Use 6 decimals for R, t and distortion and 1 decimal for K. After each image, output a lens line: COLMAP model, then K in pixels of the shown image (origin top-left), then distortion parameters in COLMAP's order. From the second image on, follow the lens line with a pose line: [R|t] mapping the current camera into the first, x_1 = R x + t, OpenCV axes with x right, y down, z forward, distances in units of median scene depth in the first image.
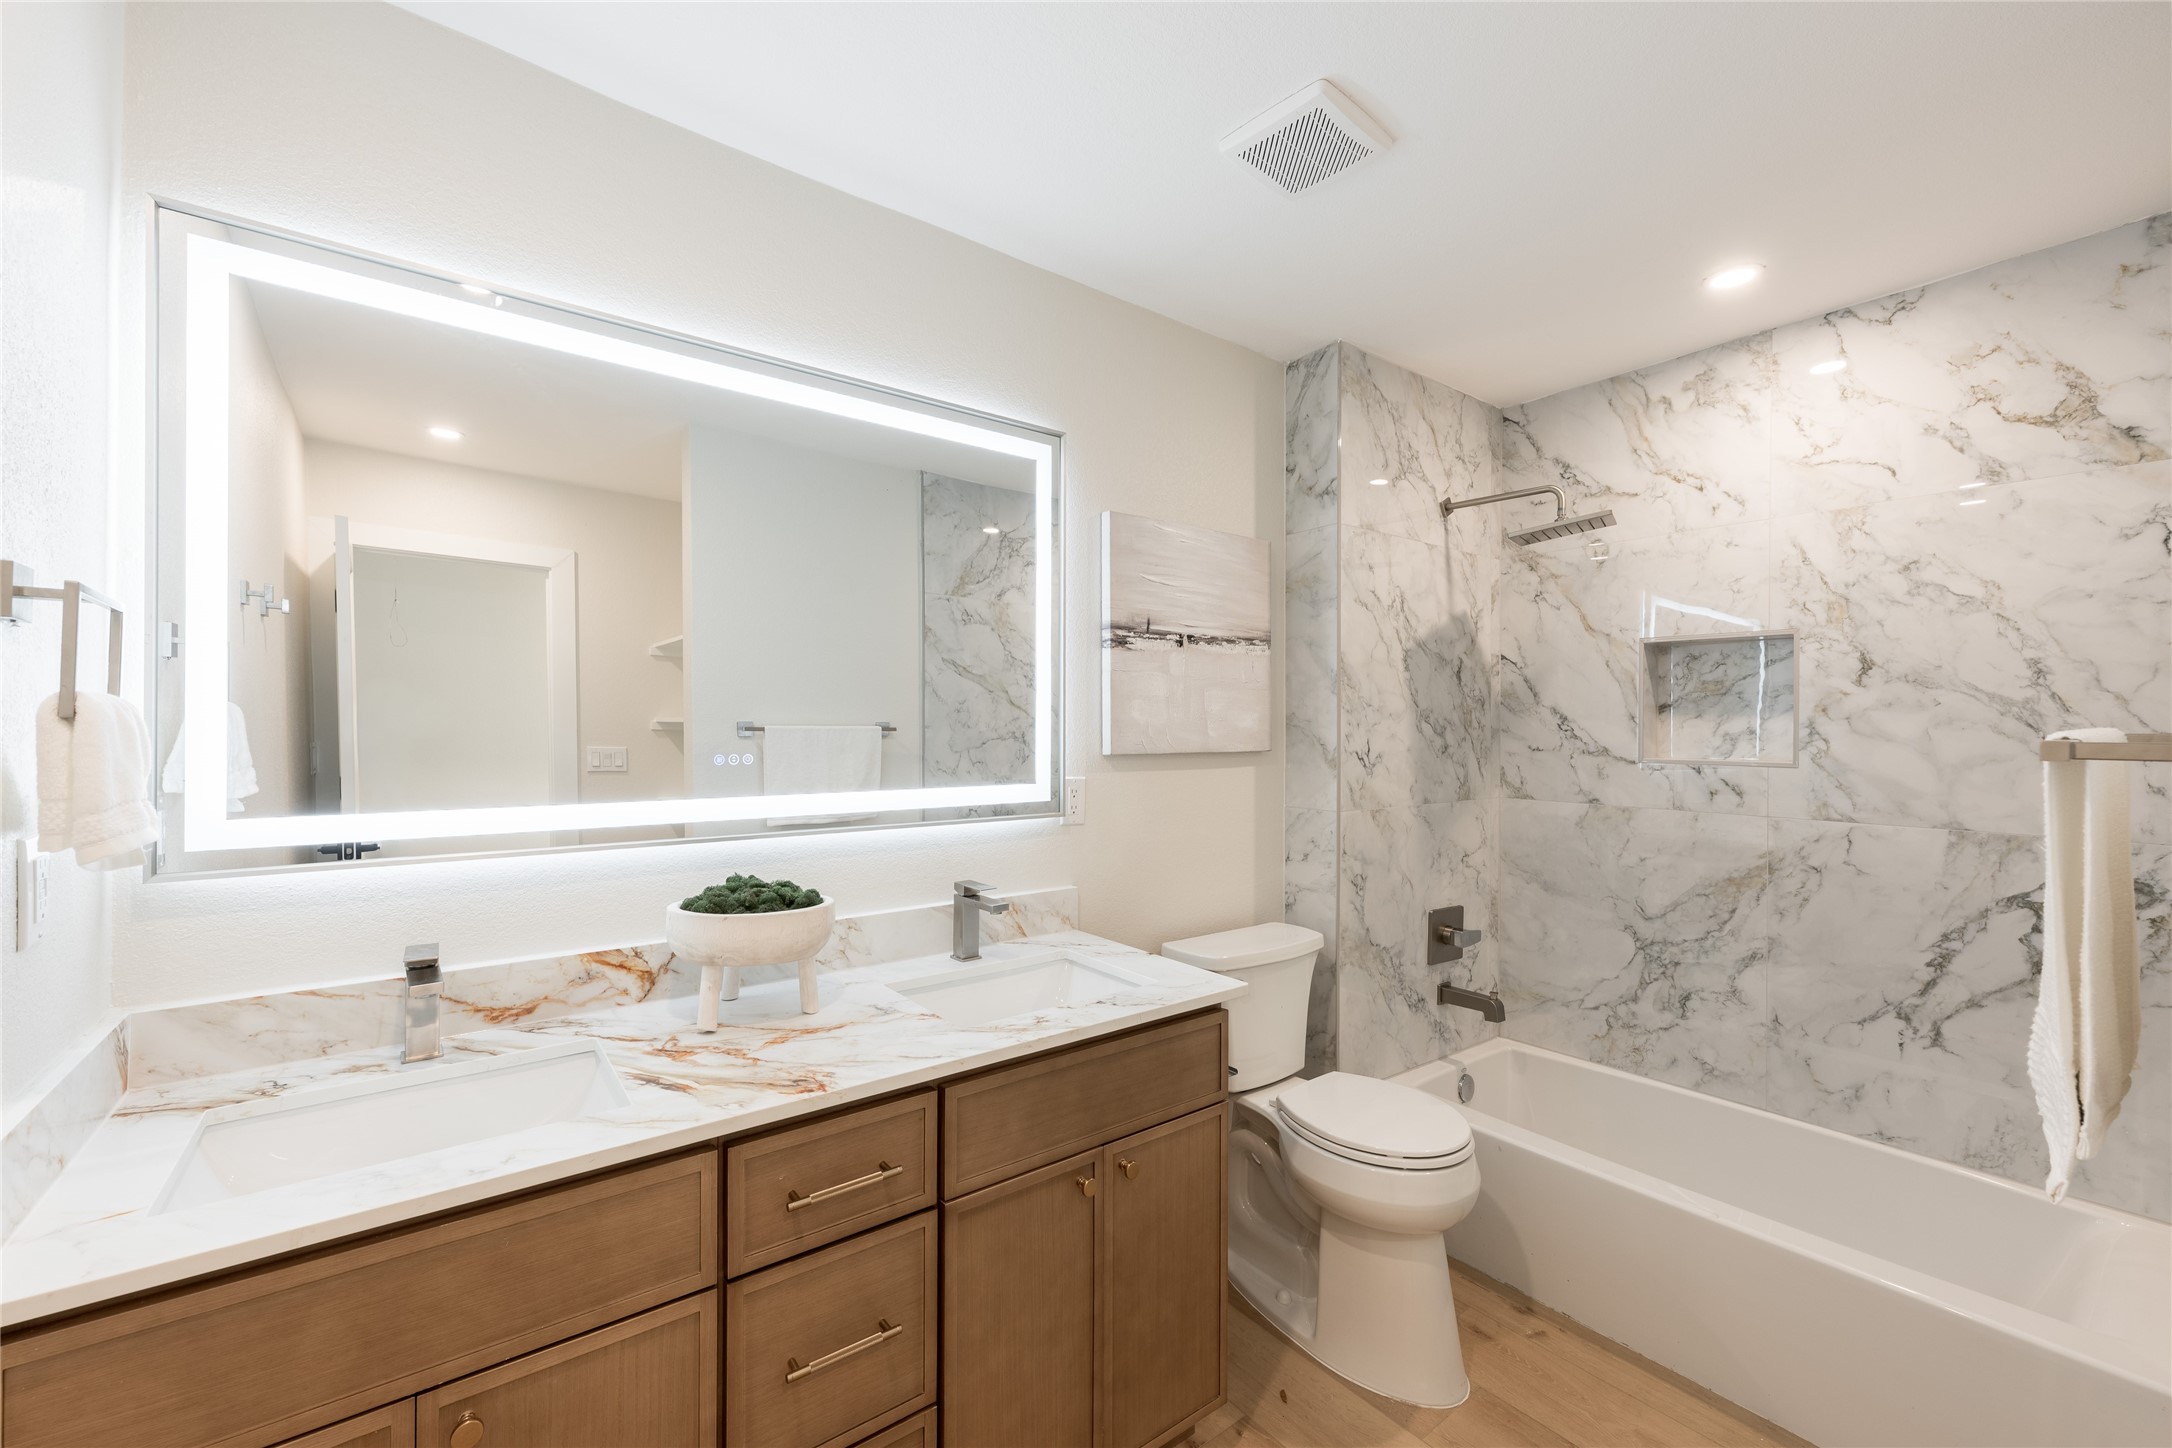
lens RADIAL K [[864.3, 0, 1086.0], [0, 864.3, 724.0], [0, 0, 1]] dist [-0.001021, -0.000288]
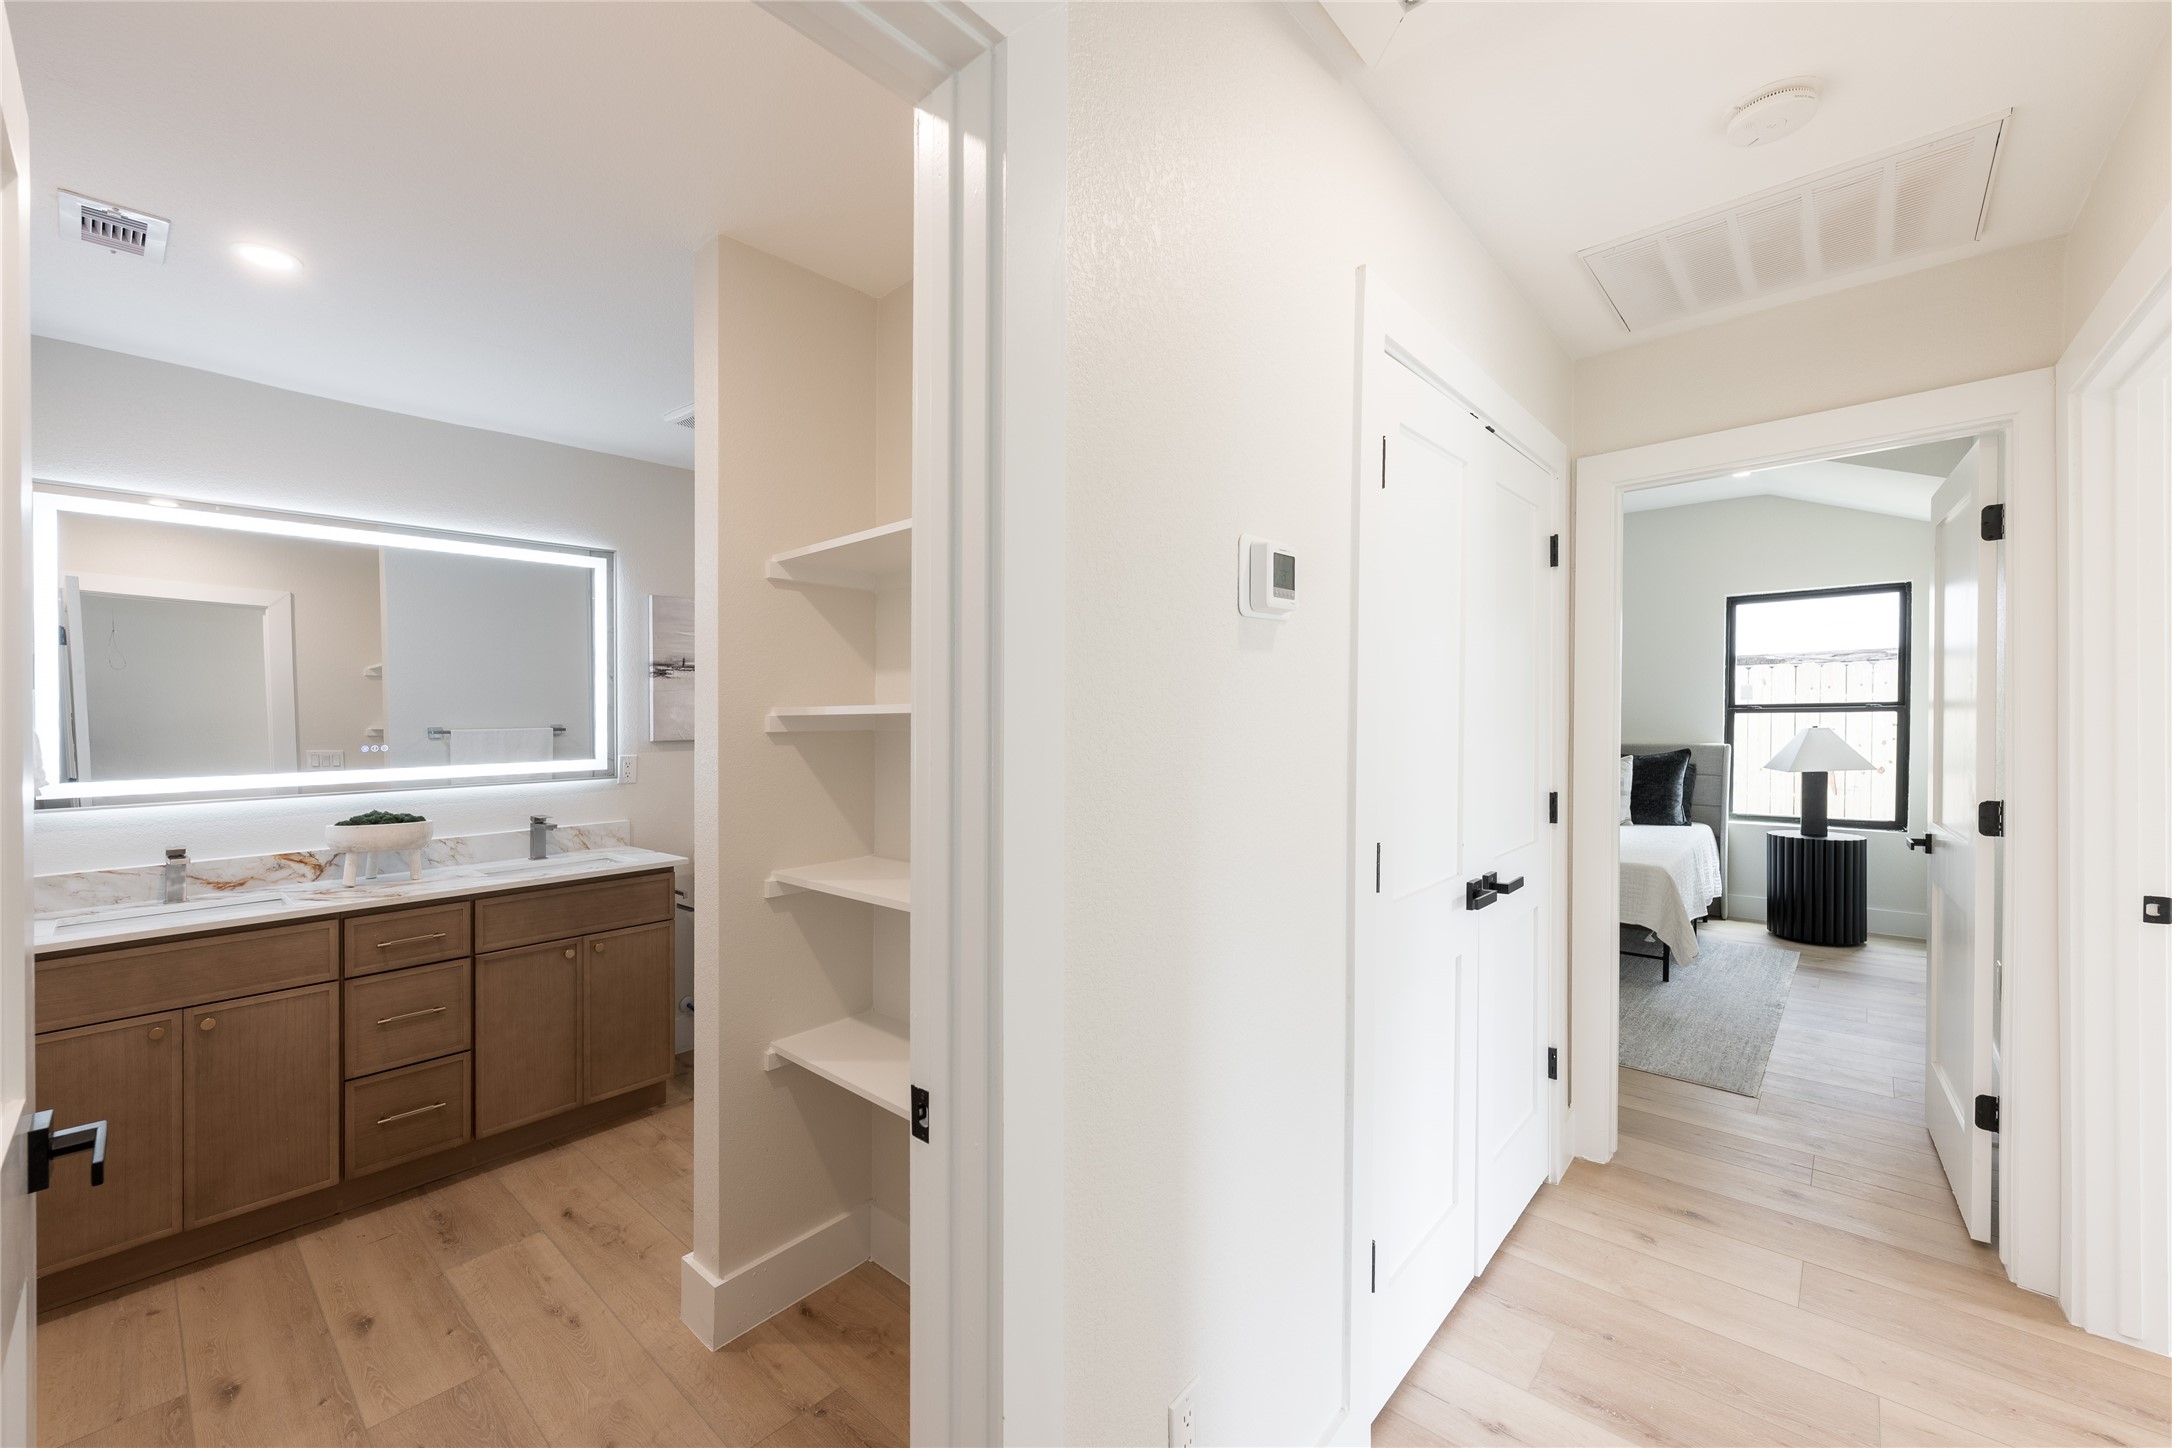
lens RADIAL K [[860.2, 0, 1084.5], [0, 860.2, 703.8], [0, 0, 1]] dist [0.009827, -0.000118]
pose [[0.982296, -0.020221, 0.186239, 0.798261], [0.022555, 0.999691, -0.010419, -0.000475], [-0.185970, 0.014435, 0.982449, -1.181226]]
